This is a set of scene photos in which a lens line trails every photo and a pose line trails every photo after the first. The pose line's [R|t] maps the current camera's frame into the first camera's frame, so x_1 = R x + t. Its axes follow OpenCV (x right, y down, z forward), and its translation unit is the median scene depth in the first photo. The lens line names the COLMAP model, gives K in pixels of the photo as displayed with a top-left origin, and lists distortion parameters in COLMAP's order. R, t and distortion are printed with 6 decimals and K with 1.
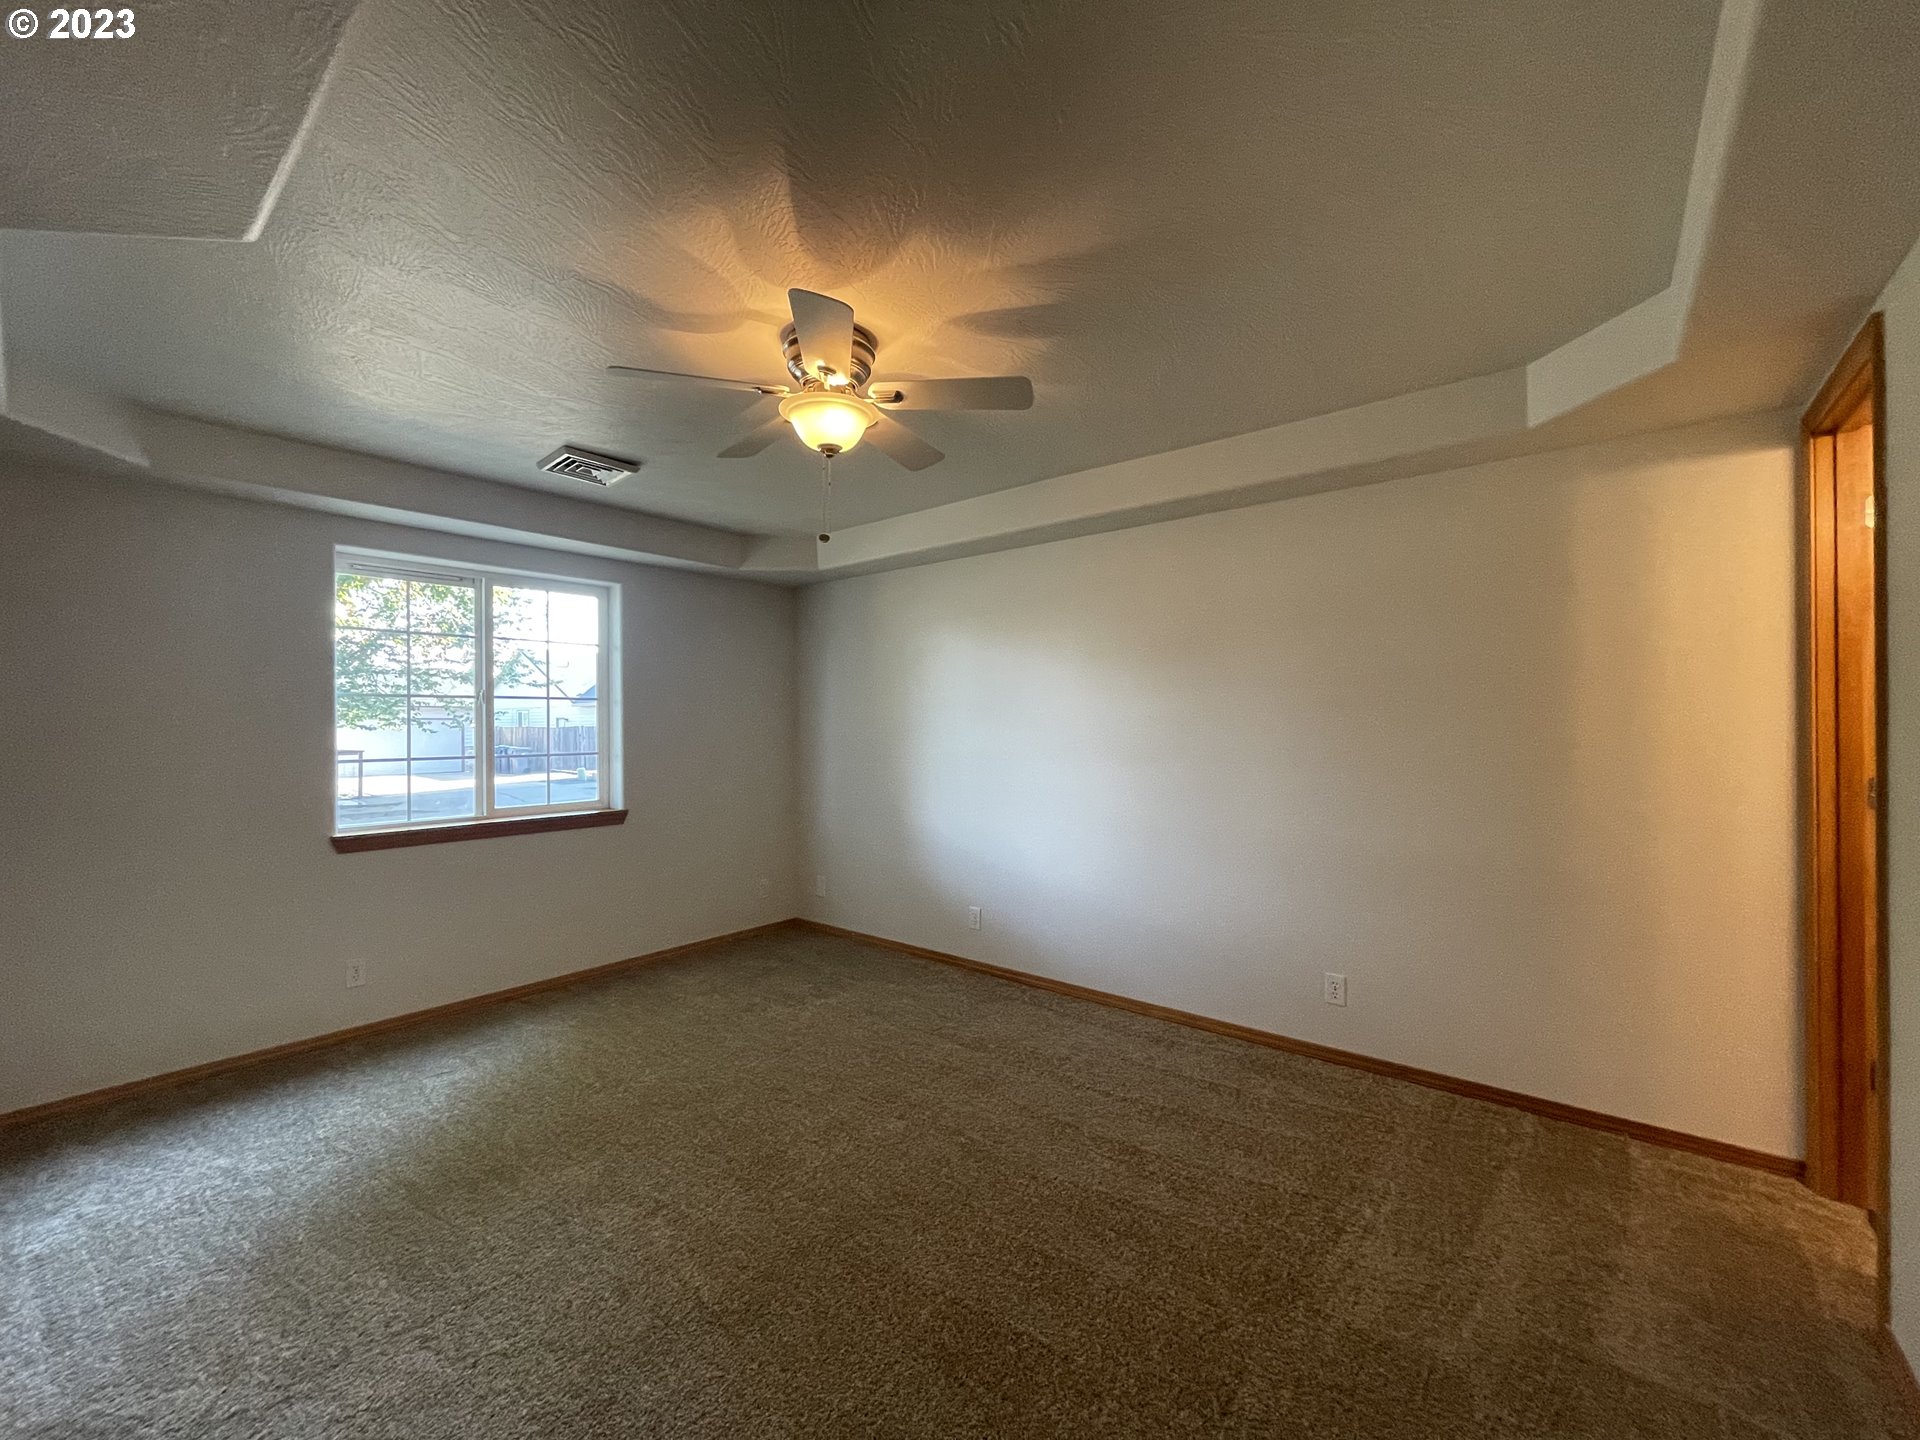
lens RADIAL K [[772.7, 0, 959.9], [0, 772.7, 716.3], [0, 0, 1]] dist [-0.003130, 0.000143]
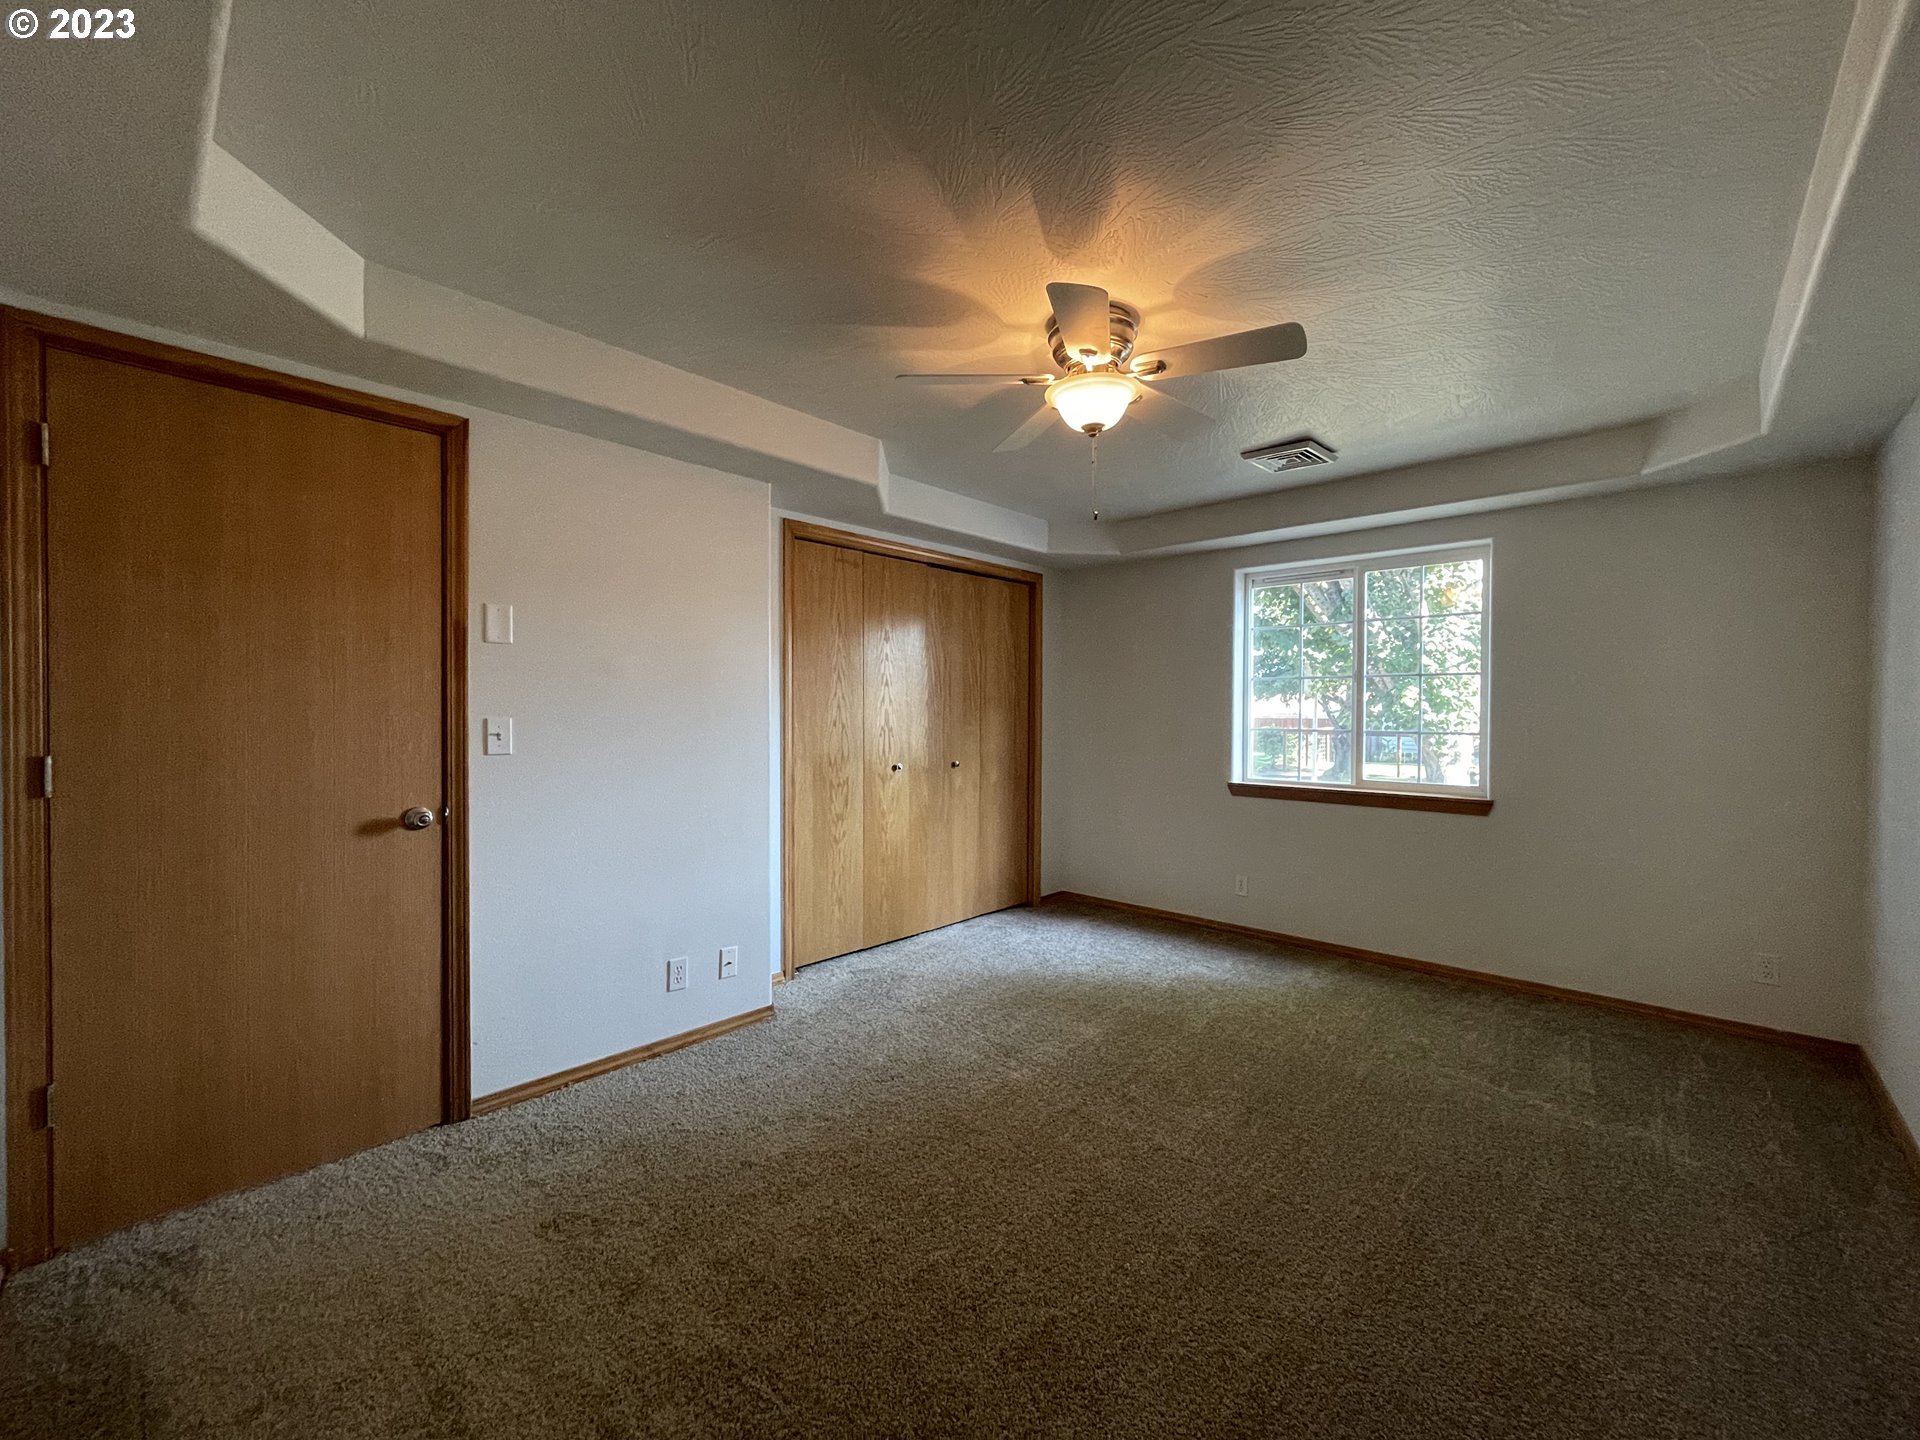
lens RADIAL K [[772.7, 0, 959.2], [0, 772.7, 725.2], [0, 0, 1]] dist [-0.003130, 0.000143]
pose [[-0.052908, 0.027222, -0.998228, 0.982766], [0.005312, 0.999622, 0.026978, 0.021941], [0.998585, -0.003875, -0.053032, 0.976401]]
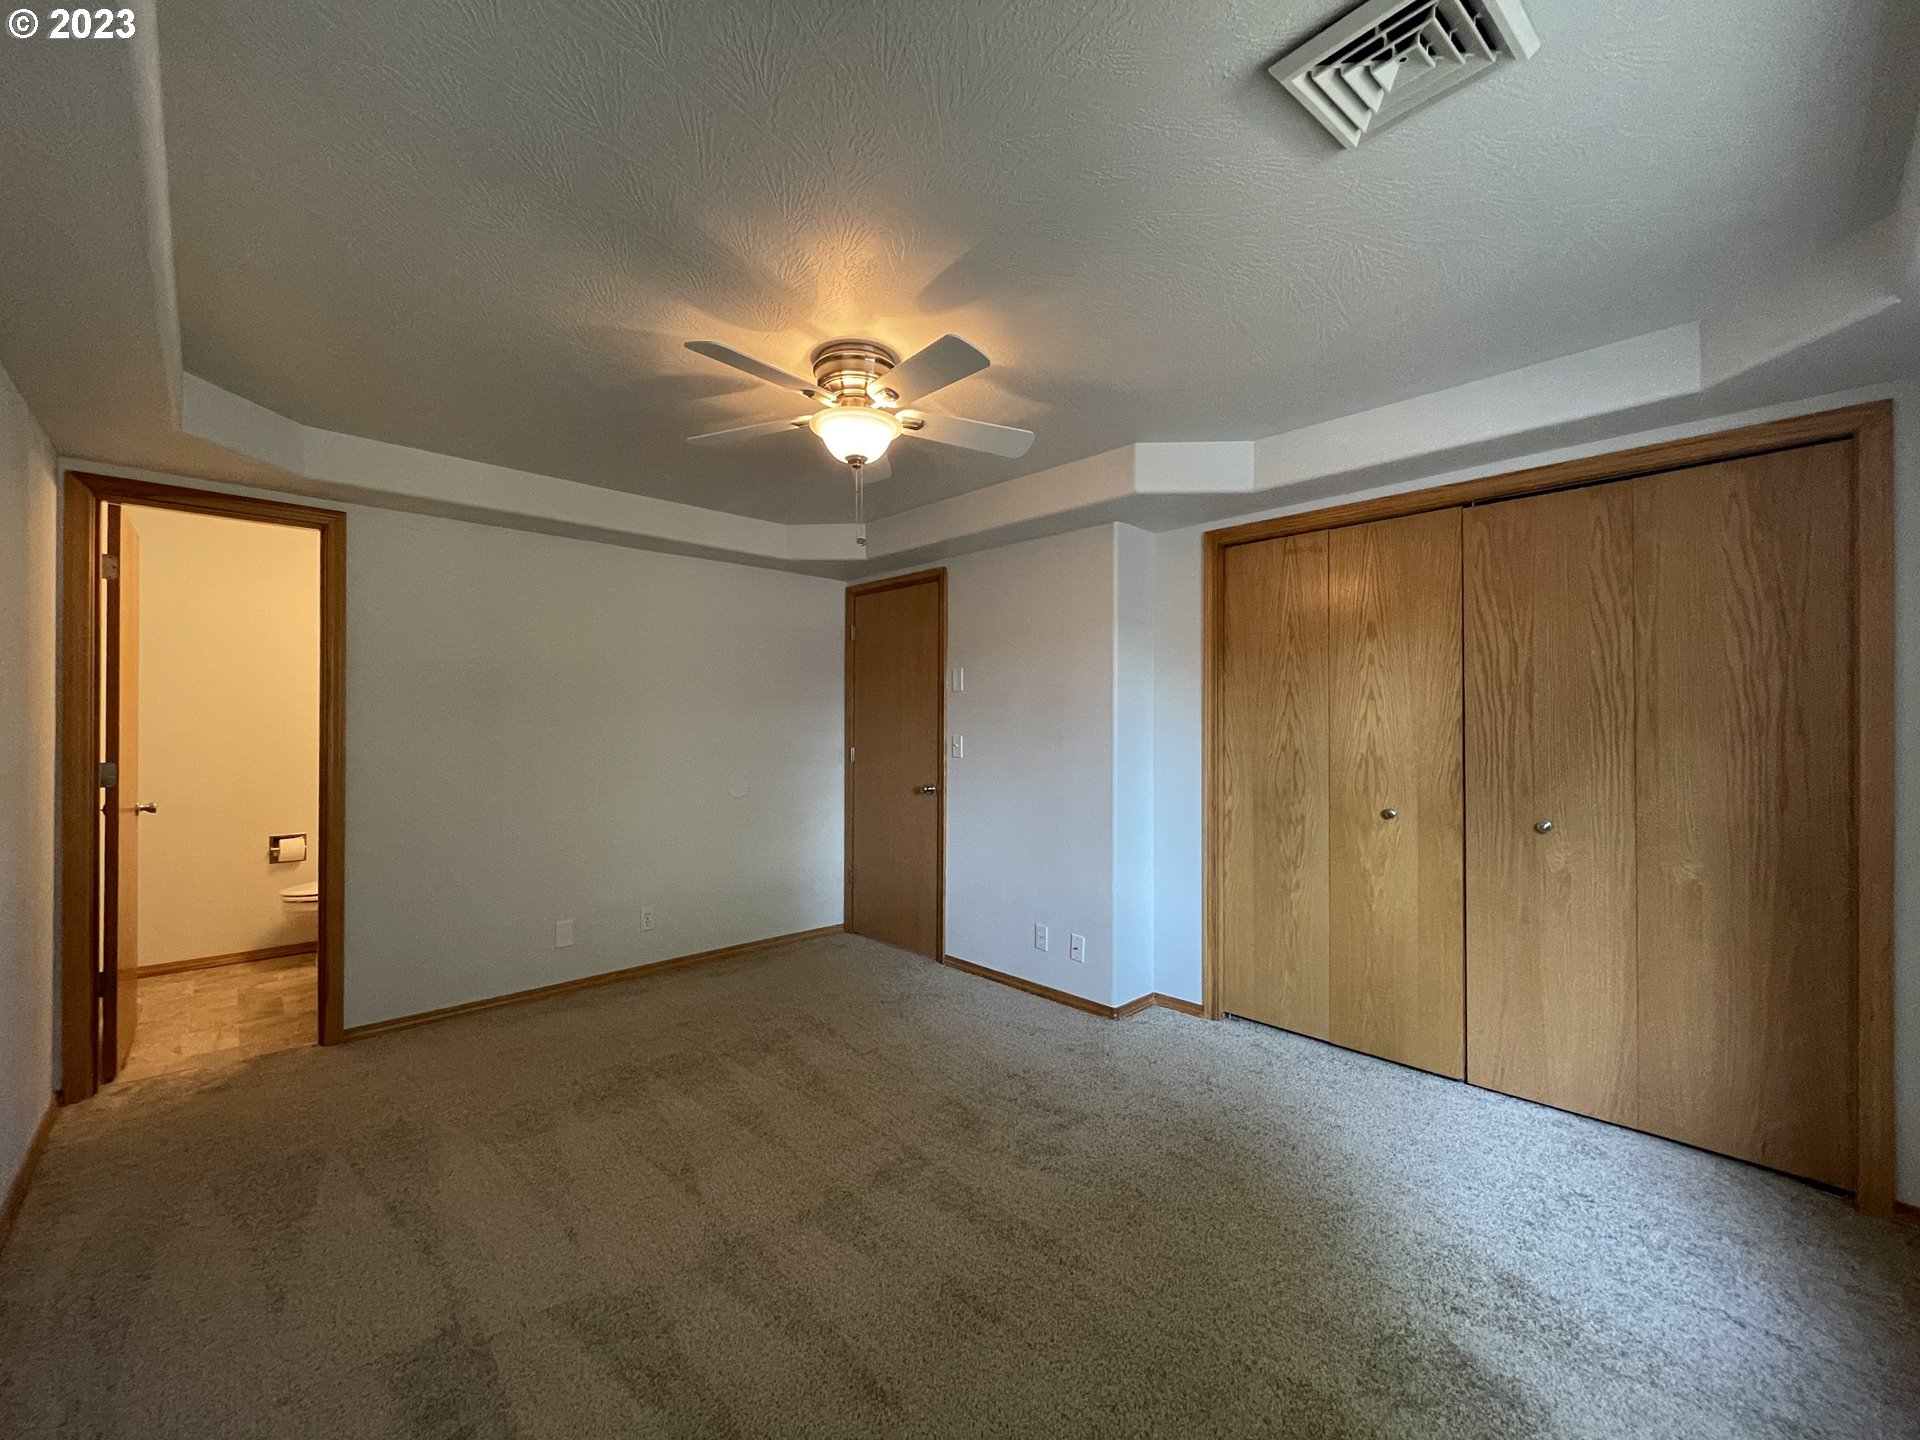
lens RADIAL K [[772.7, 0, 962.9], [0, 772.7, 723.7], [0, 0, 1]] dist [-0.003130, 0.000143]
pose [[-0.994226, 0.003924, 0.107238, -0.483355], [0.002622, 0.999921, -0.012281, 0.035597], [-0.107278, -0.011928, -0.994158, 2.283544]]
